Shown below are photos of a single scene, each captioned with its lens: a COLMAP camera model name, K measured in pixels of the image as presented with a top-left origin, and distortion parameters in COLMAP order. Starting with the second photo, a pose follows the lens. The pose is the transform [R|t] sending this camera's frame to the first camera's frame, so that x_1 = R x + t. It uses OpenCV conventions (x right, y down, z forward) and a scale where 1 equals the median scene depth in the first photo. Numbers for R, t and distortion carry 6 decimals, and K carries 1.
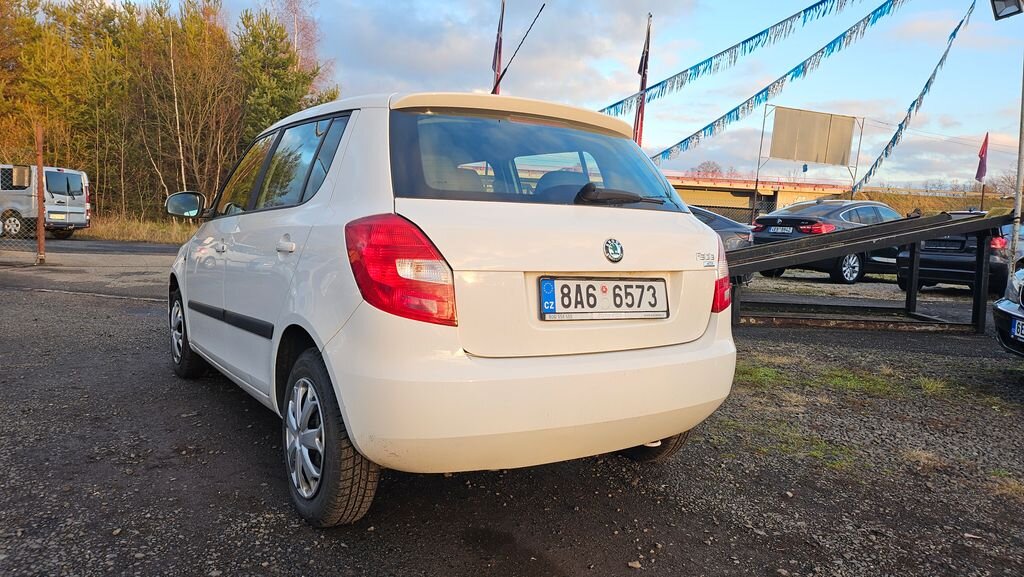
lens RADIAL K [[740.1, 0, 501.3], [0, 740.1, 287.8], [0, 0, 1]] dist [0.038703, -0.001286]
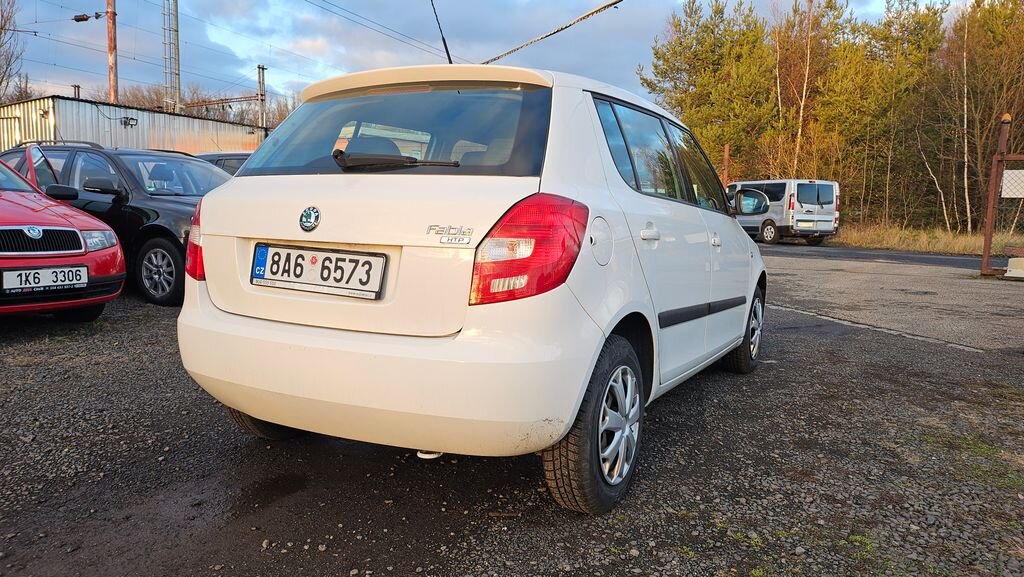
lens RADIAL K [[740.1, 0, 501.3], [0, 740.1, 287.8], [0, 0, 1]] dist [0.038703, -0.001286]
pose [[0.481097, 0.065945, -0.874183, 1.082785], [-0.080717, 0.996263, 0.030732, -0.011390], [0.872943, 0.055776, 0.484622, 0.740727]]
